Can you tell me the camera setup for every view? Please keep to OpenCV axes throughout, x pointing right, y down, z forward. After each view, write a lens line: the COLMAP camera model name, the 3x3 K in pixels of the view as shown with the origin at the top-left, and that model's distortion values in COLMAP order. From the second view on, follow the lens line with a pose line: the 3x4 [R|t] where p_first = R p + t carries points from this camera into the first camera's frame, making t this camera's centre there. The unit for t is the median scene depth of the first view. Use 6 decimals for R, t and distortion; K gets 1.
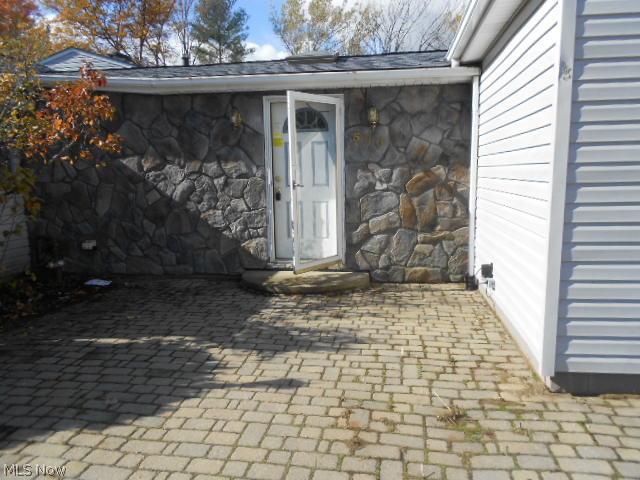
lens RADIAL K [[483.5, 0, 321.8], [0, 483.5, 241.8], [0, 0, 1]] dist [0.010709, 0.000879]
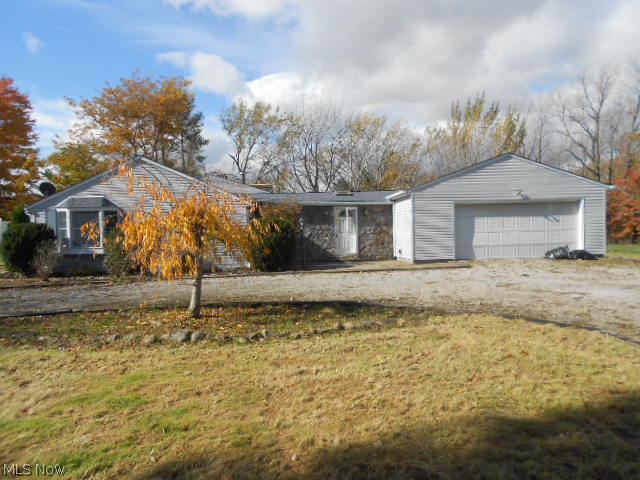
lens RADIAL K [[483.5, 0, 319.6], [0, 483.5, 240.0], [0, 0, 1]] dist [0.010709, 0.000879]
pose [[0.977610, -0.013289, 0.210004, -0.937452], [0.040768, 0.991056, -0.127068, 0.362322], [-0.206437, 0.132784, 0.969408, -2.255529]]
